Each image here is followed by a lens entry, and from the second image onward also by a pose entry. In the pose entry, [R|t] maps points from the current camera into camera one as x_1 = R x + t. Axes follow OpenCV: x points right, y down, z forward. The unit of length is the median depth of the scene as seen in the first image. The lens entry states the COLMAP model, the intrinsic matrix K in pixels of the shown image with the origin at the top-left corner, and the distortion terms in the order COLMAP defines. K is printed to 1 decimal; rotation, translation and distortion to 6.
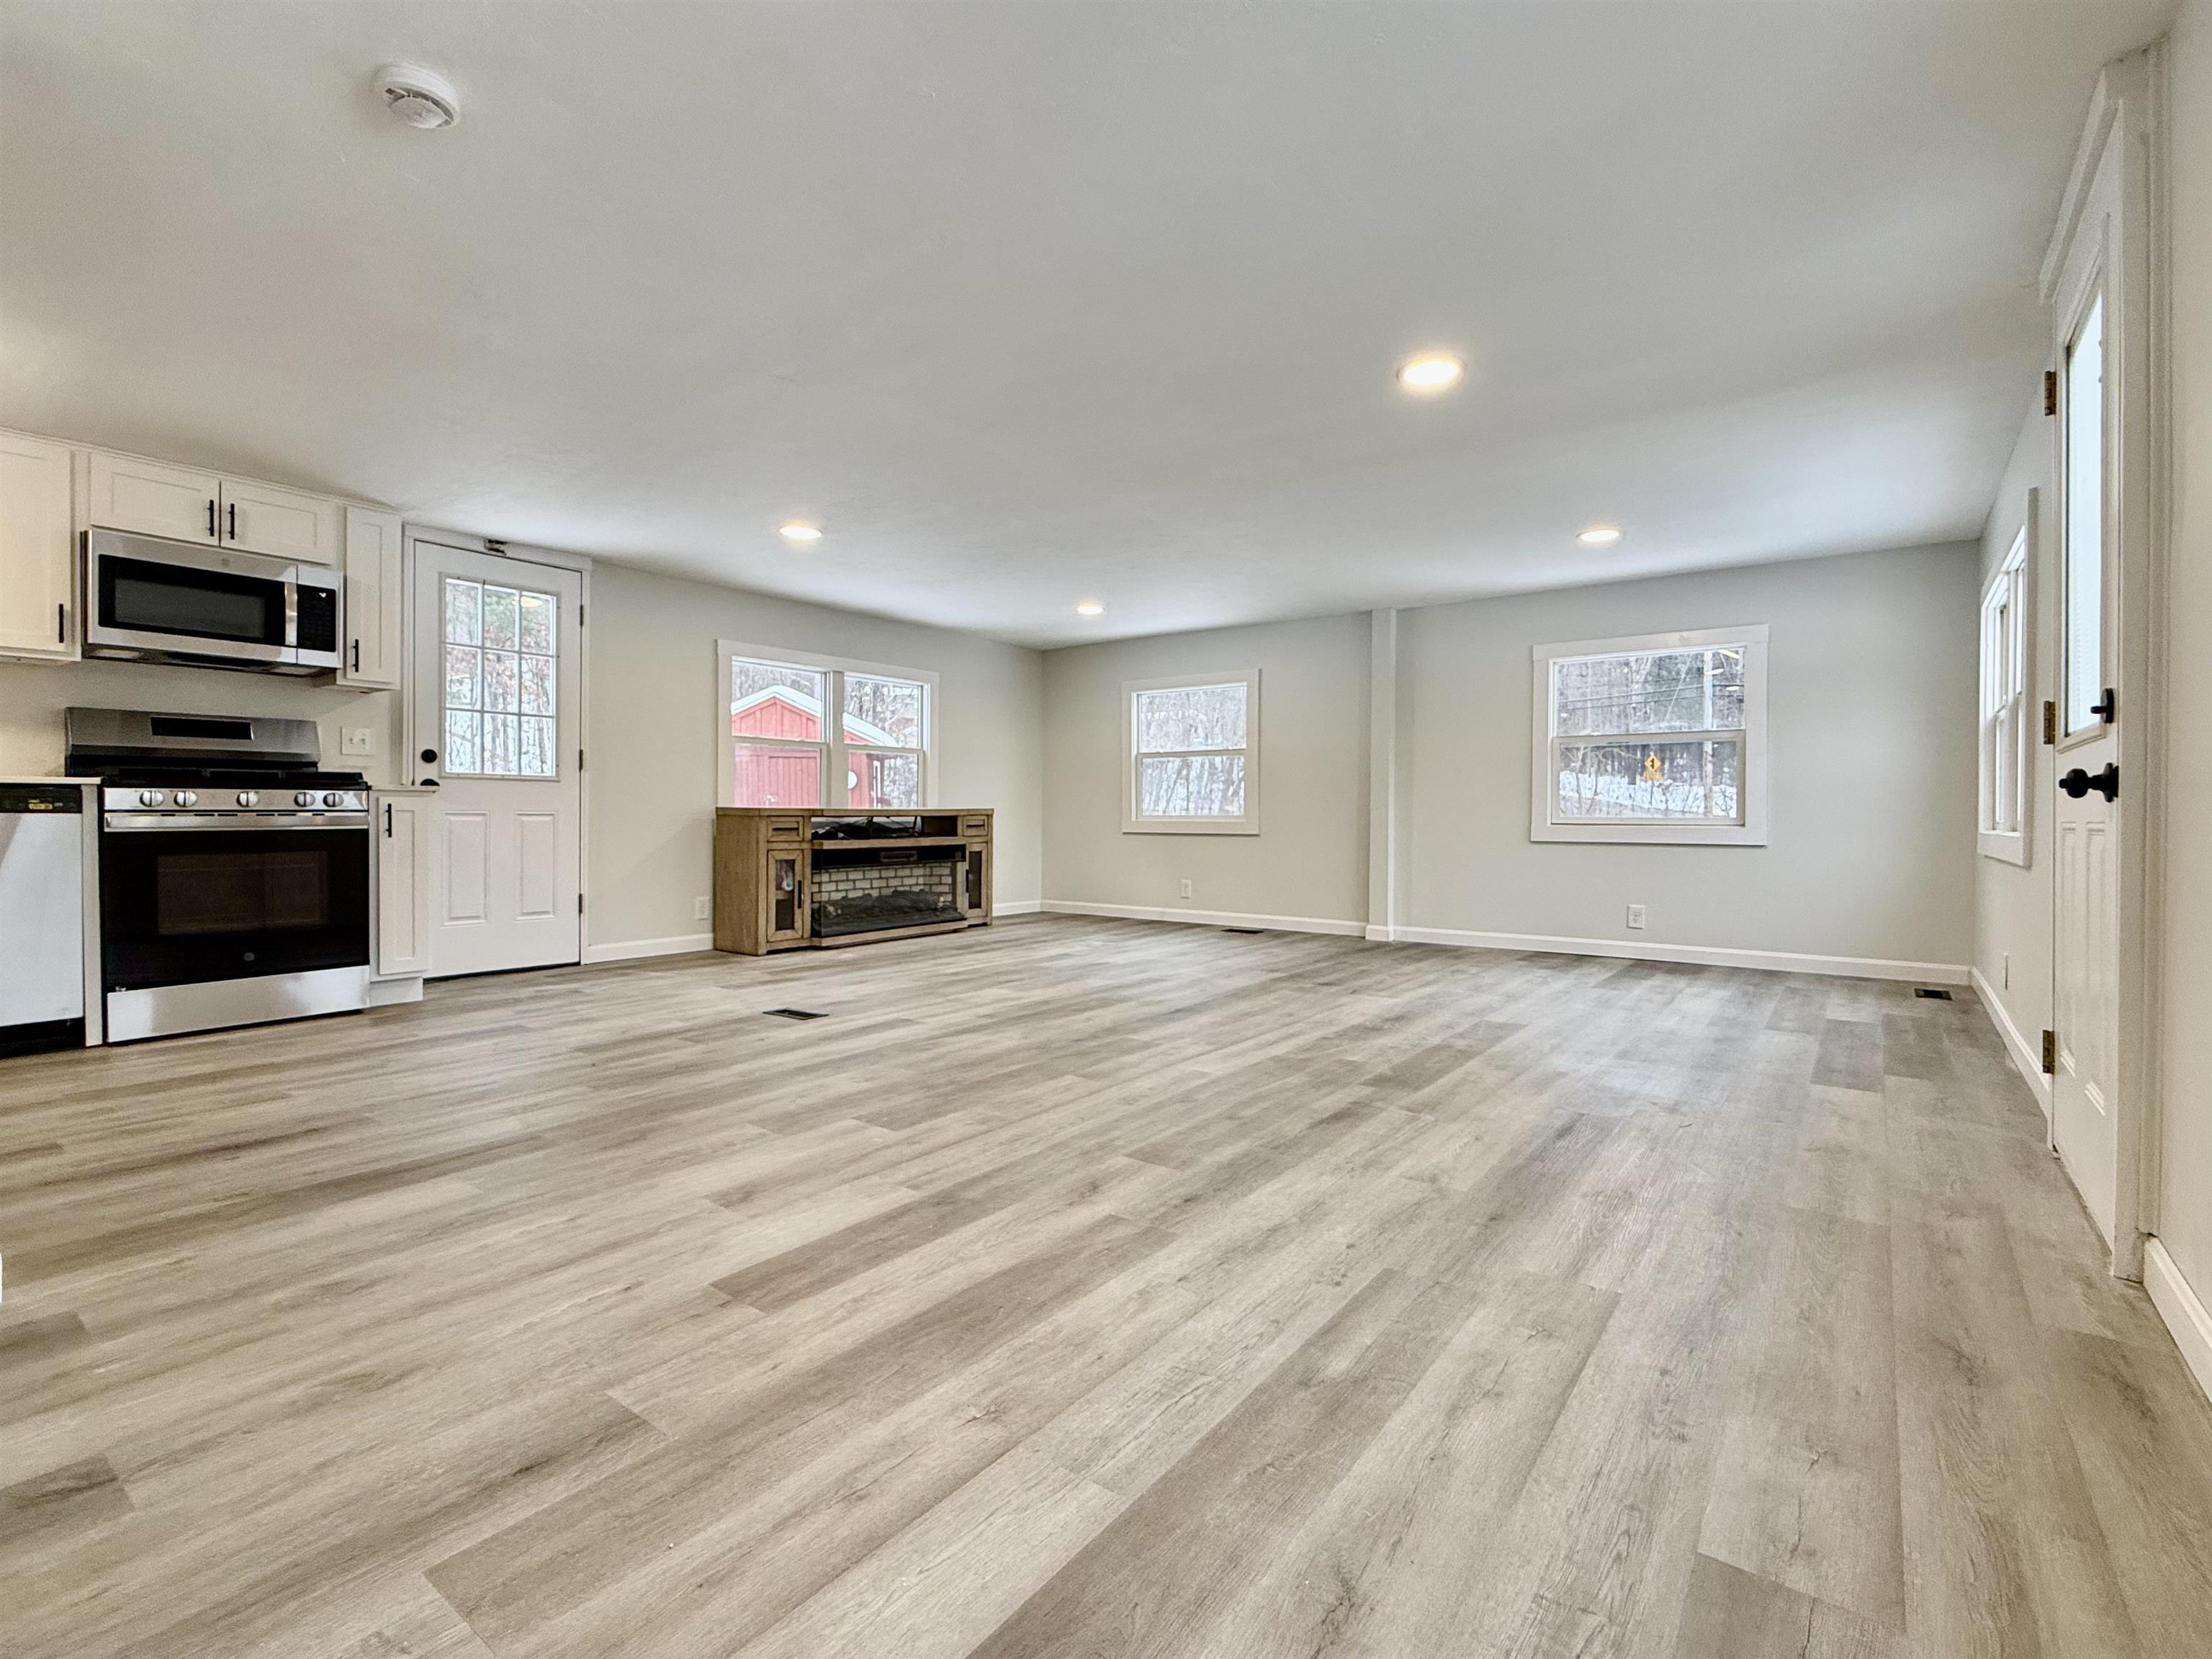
lens RADIAL K [[1023.4, 0, 1106.0], [0, 1023.4, 829.5], [0, 0, 1]] dist [-0.001952, 0.000515]
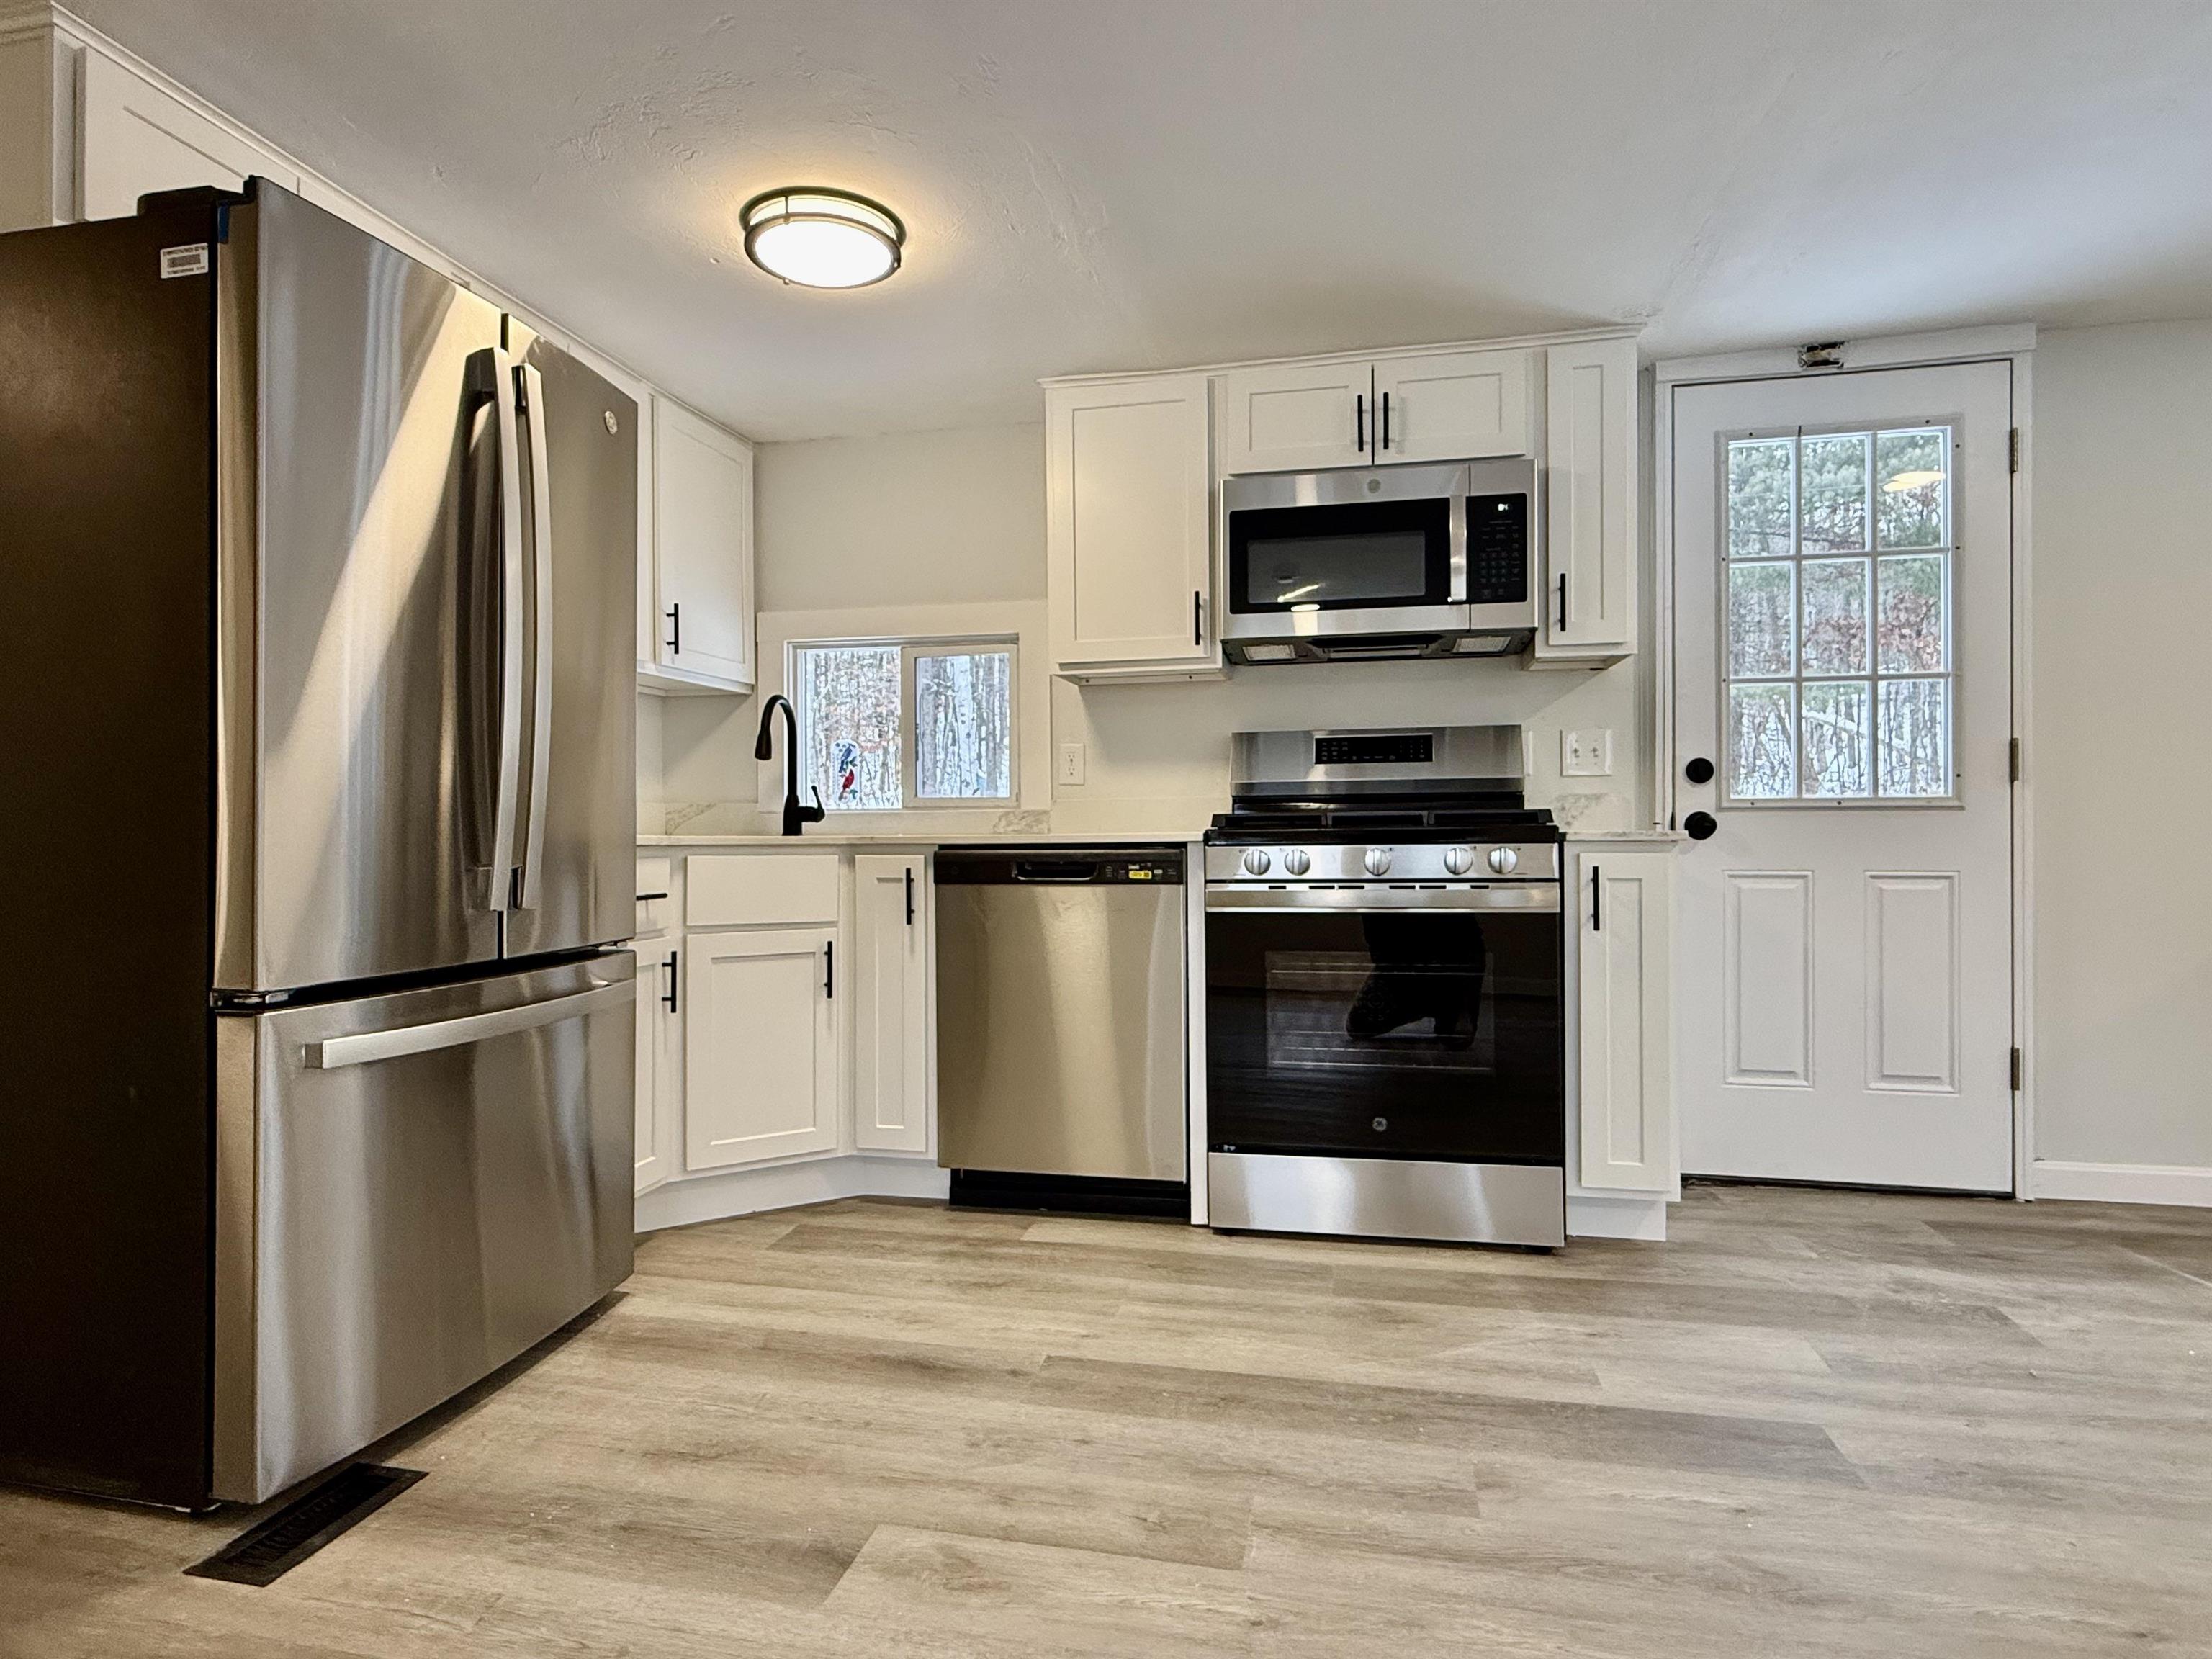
lens RADIAL K [[1186.4, 0, 1099.9], [0, 1186.4, 826.1], [0, 0, 1]] dist [-0.001240, 0.000751]
pose [[0.409528, -0.012606, -0.912211, -0.247439], [-0.006316, 0.999841, -0.016653, -0.034215], [0.912276, 0.012581, 0.409383, 0.516823]]
